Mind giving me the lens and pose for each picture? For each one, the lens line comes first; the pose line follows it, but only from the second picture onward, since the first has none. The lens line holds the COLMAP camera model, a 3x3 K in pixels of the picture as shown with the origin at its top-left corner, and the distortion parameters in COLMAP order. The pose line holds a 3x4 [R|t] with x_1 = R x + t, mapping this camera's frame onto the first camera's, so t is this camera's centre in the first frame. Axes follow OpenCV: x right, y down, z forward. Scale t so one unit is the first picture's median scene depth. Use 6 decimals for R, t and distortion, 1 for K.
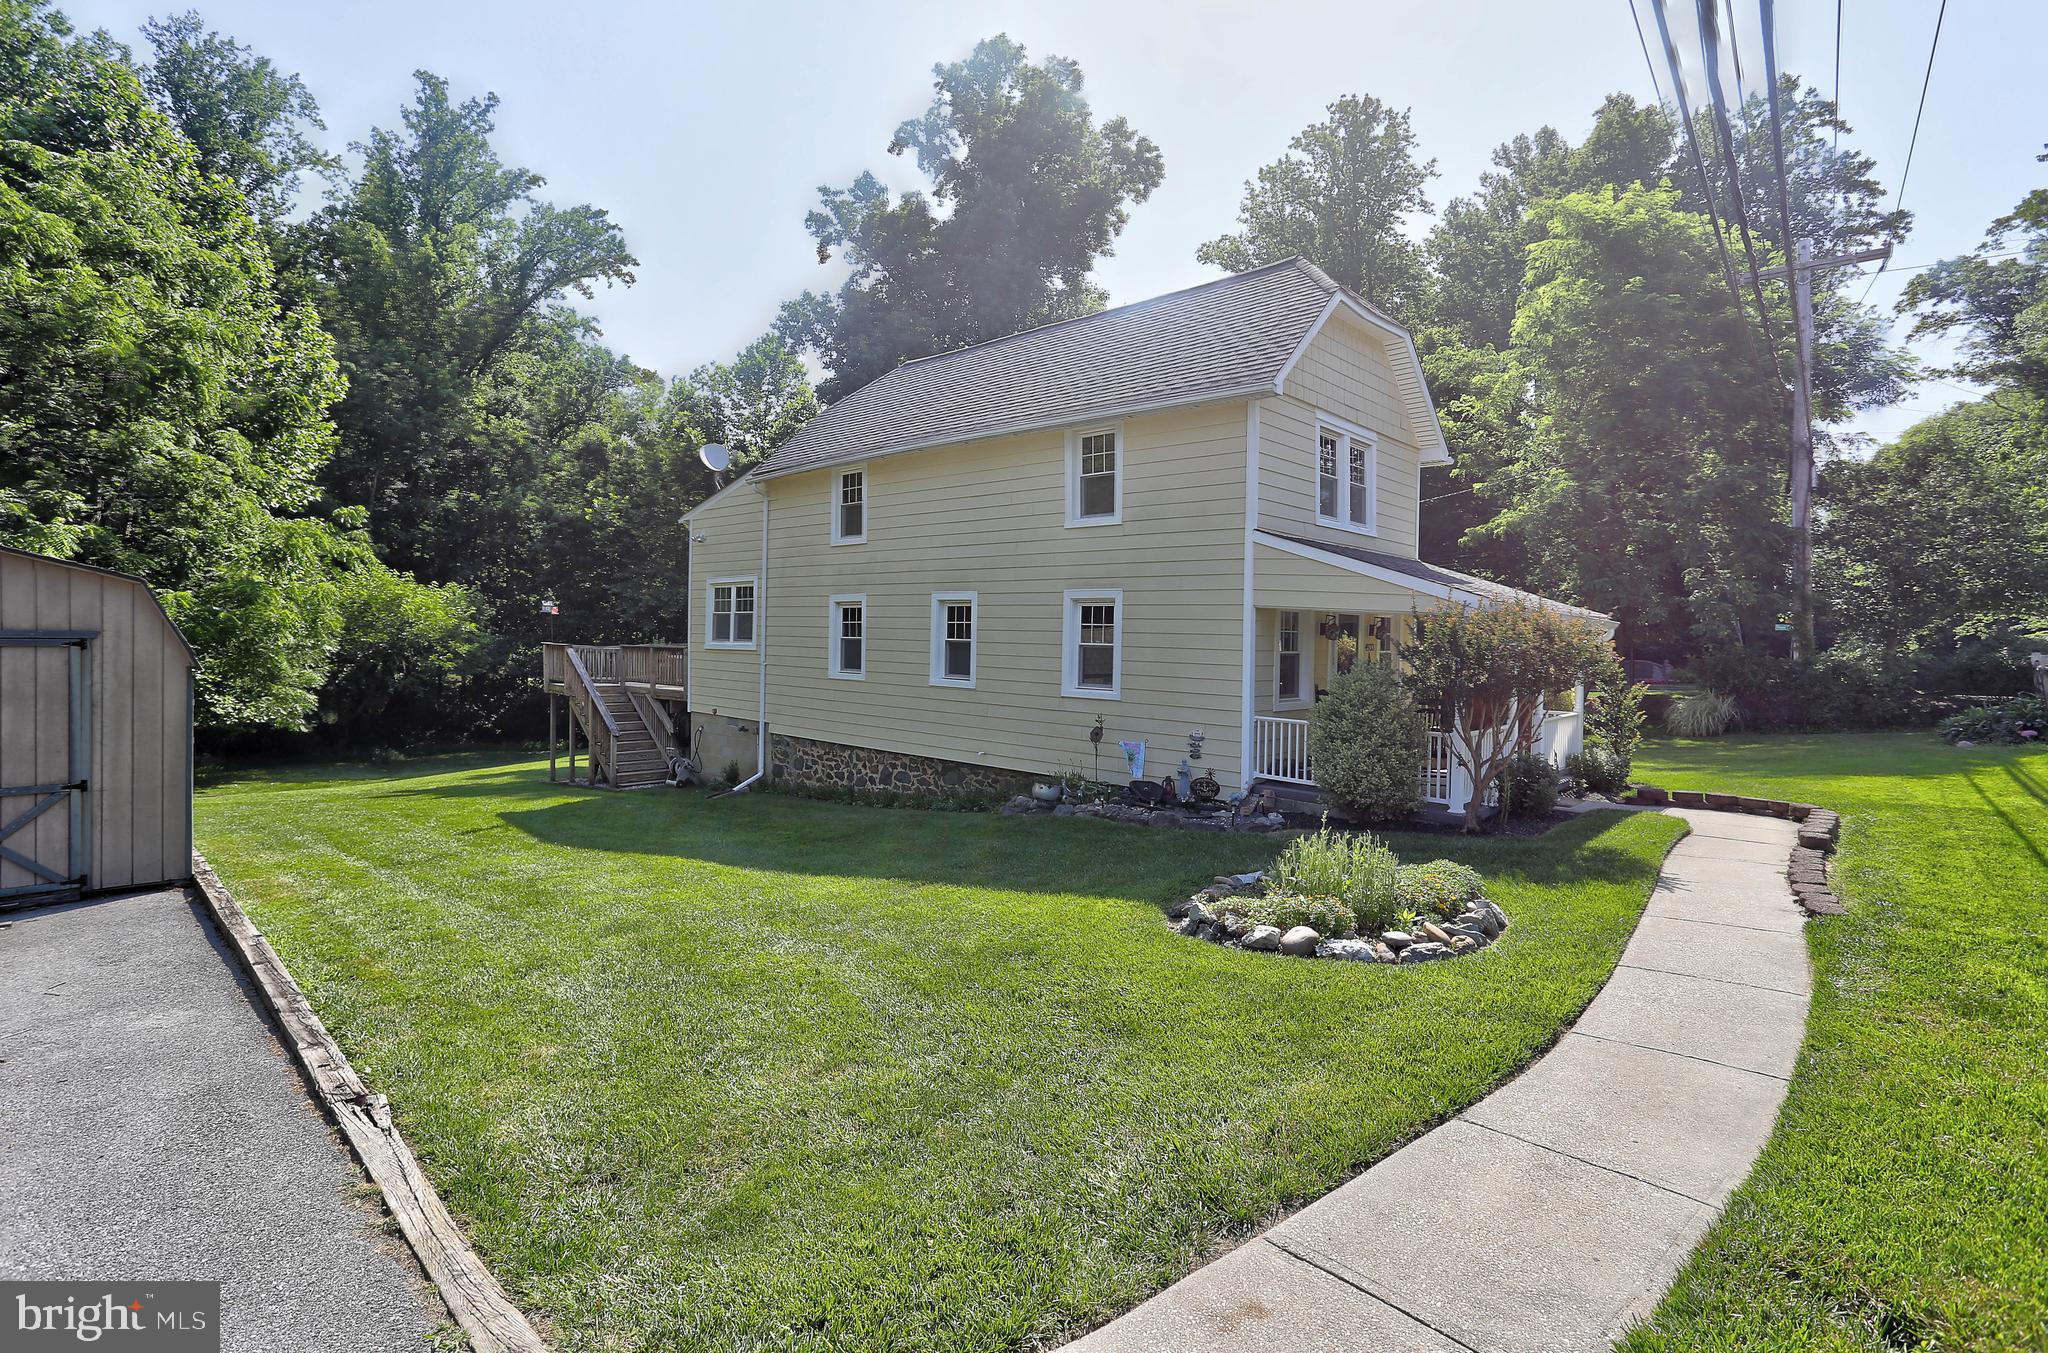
lens RADIAL K [[950.0, 0, 1052.0], [0, 950.0, 664.7], [0, 0, 1]] dist [-0.021961, 0.000002]
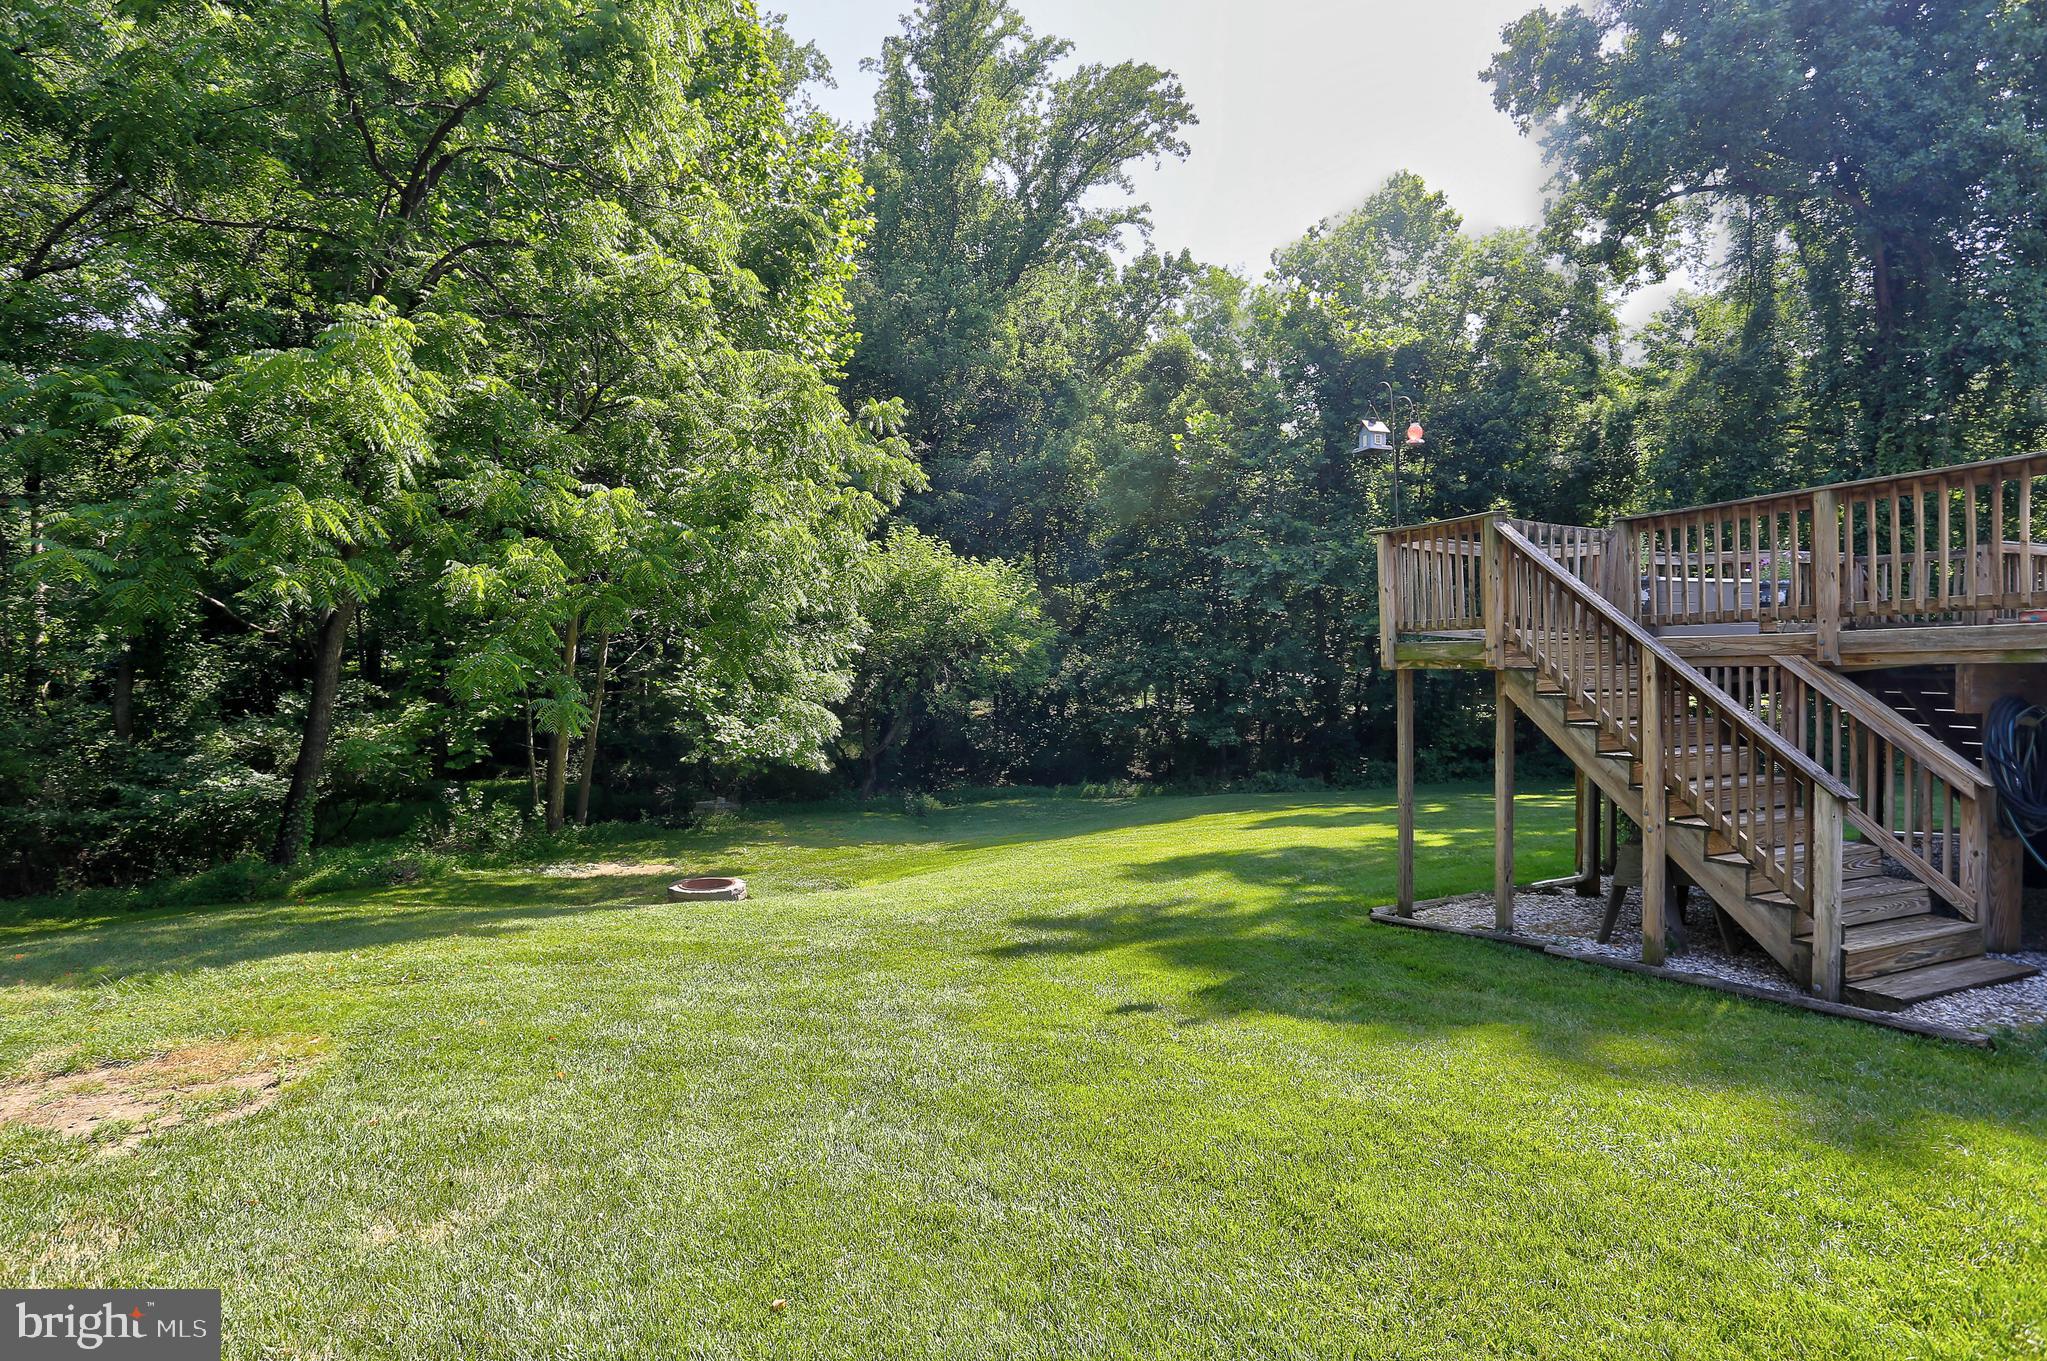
lens RADIAL K [[1015.1, 0, 1017.2], [0, 1015.1, 661.3], [0, 0, 1]] dist [-0.061236, 0.027701]
pose [[0.884033, -0.034557, -0.466145, -0.281492], [0.014425, 0.998805, -0.046687, 0.024249], [0.467202, 0.034549, 0.883476, 0.354585]]
